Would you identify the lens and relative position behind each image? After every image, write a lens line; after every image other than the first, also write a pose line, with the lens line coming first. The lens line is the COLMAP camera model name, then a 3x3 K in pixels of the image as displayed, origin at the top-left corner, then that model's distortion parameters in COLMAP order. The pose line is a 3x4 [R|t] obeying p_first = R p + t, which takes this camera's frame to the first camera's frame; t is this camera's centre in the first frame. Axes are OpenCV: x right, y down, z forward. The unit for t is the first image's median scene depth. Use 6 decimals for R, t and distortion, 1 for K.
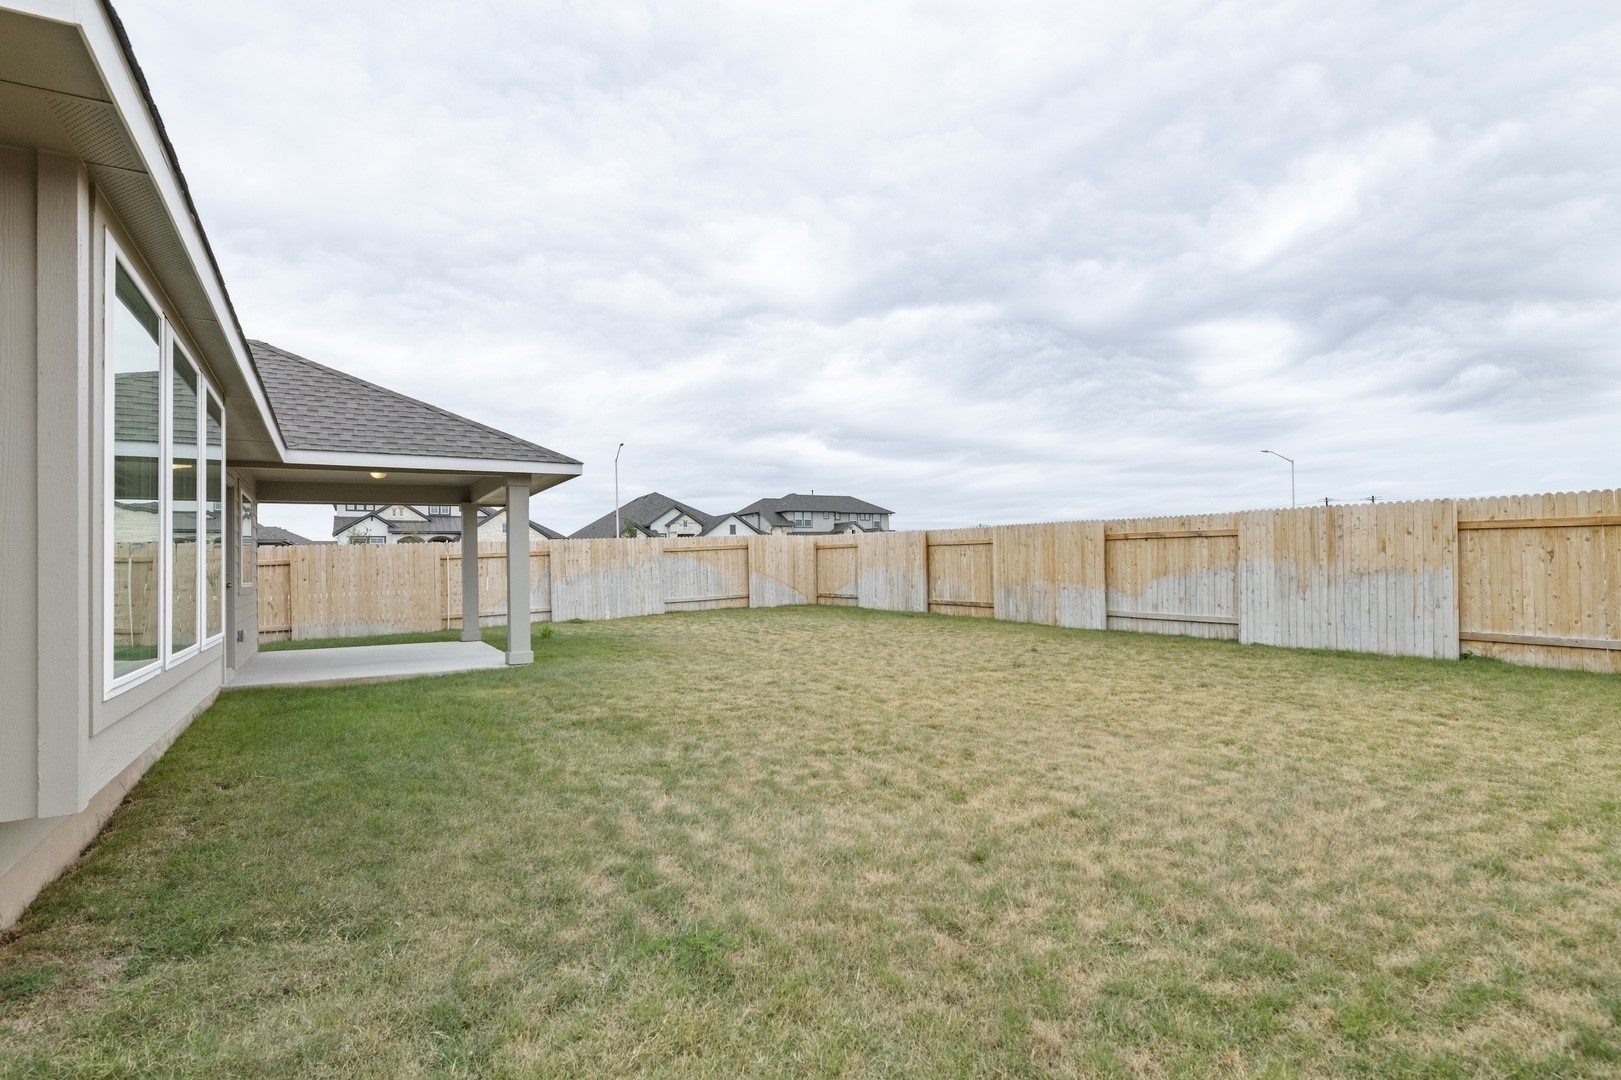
lens RADIAL K [[792.7, 0, 811.0], [0, 792.7, 549.0], [0, 0, 1]] dist [-0.004338, 0.002436]
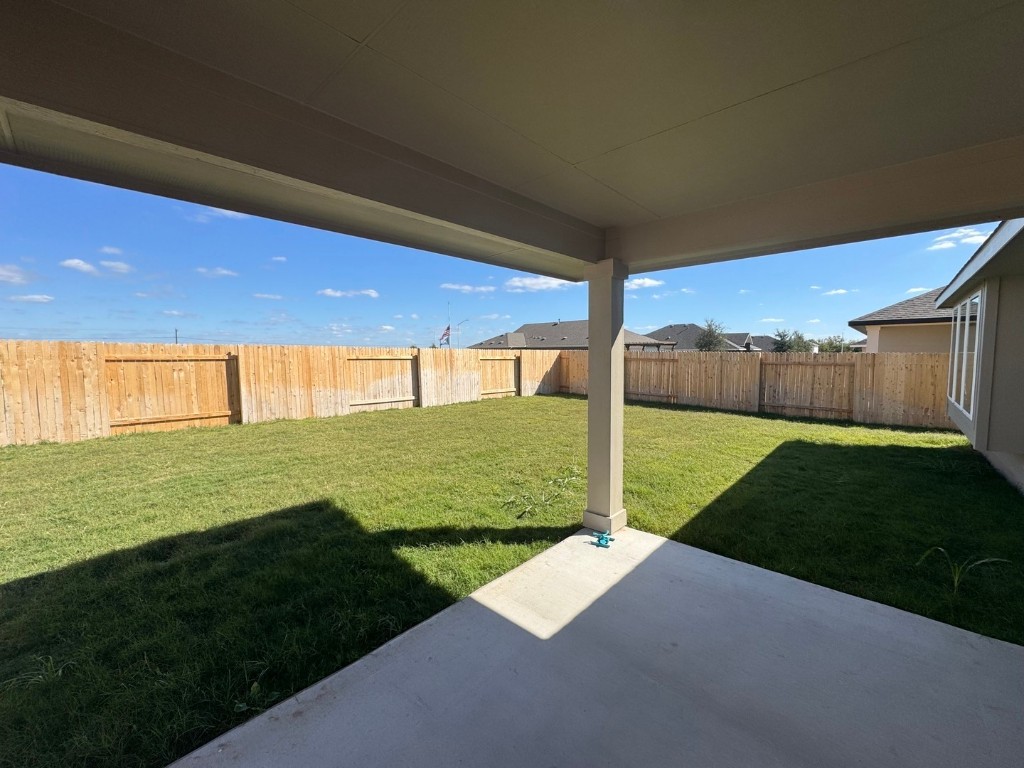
lens RADIAL K [[413.0, 0, 510.1], [0, 413.0, 379.8], [0, 0, 1]] dist [-0.002516, -0.000028]
pose [[-0.287570, -0.035965, 0.957084, -0.592950], [-0.006464, 0.999345, 0.035610, -0.002780], [-0.957738, 0.004054, -0.287614, 1.007663]]
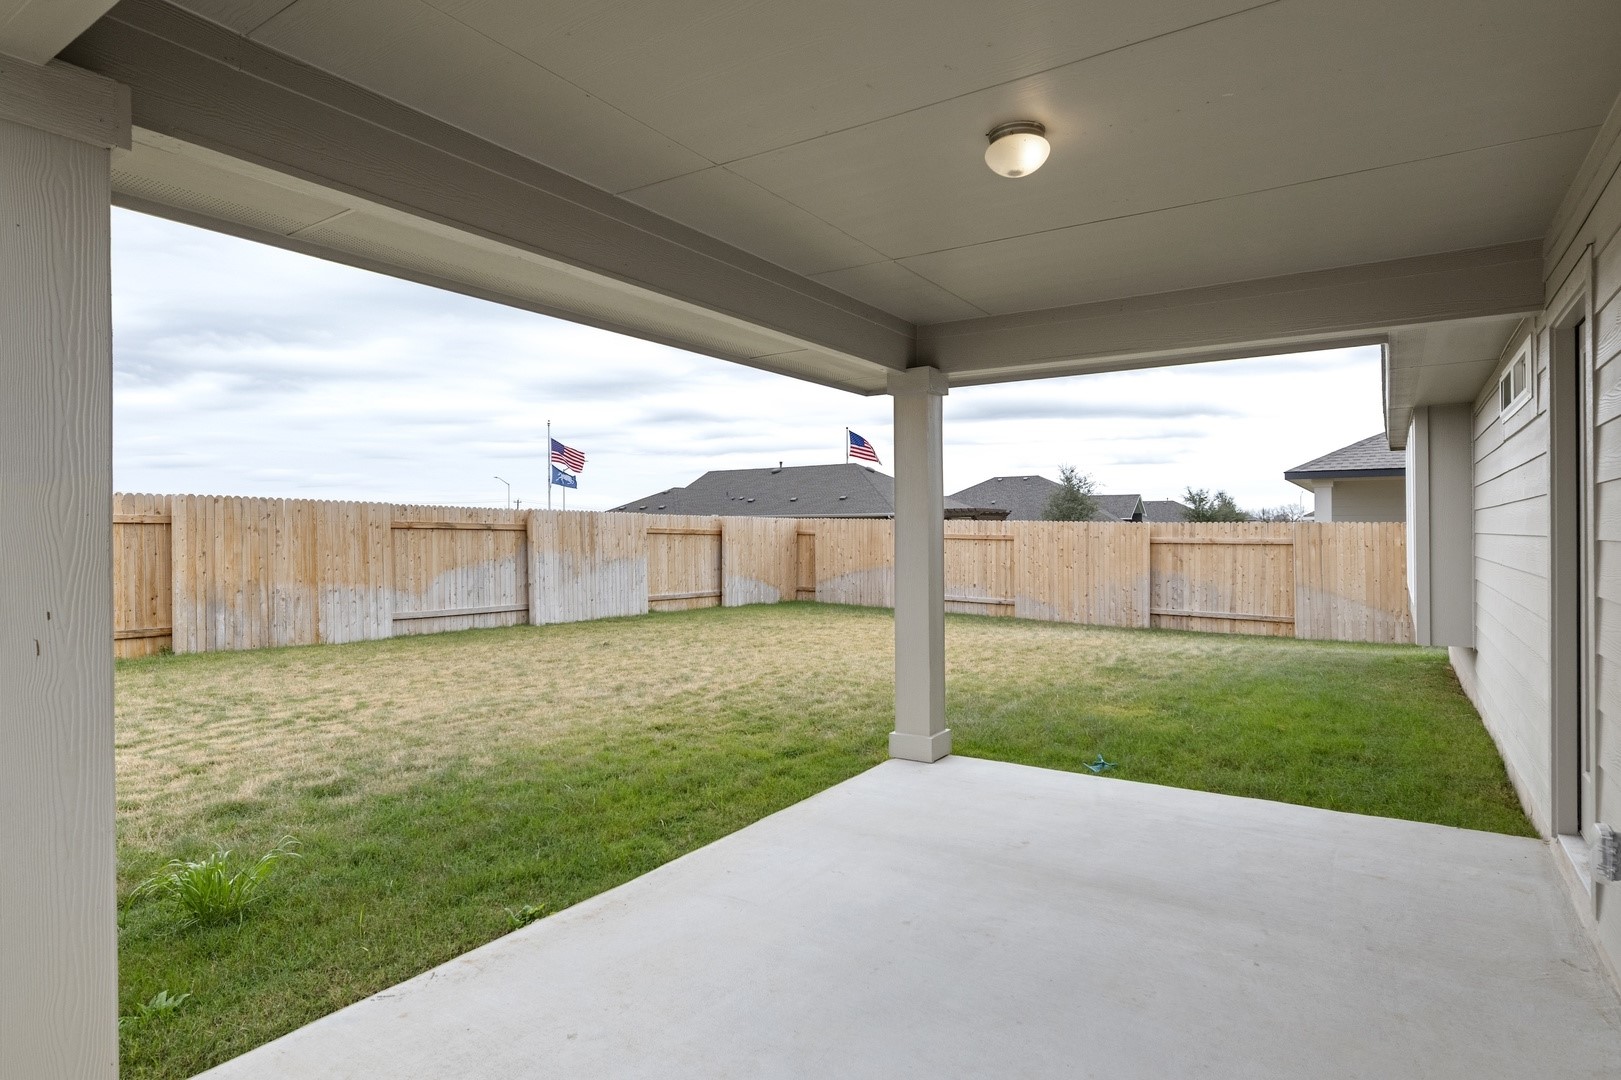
lens RADIAL K [[869.0, 0, 813.0], [0, 869.0, 541.2], [0, 0, 1]] dist [-0.005997, -0.000139]
pose [[-0.437937, 0.013246, 0.898908, -0.689973], [-0.009202, 0.999773, -0.019215, 0.016829], [-0.898958, -0.016686, -0.437716, 1.090886]]
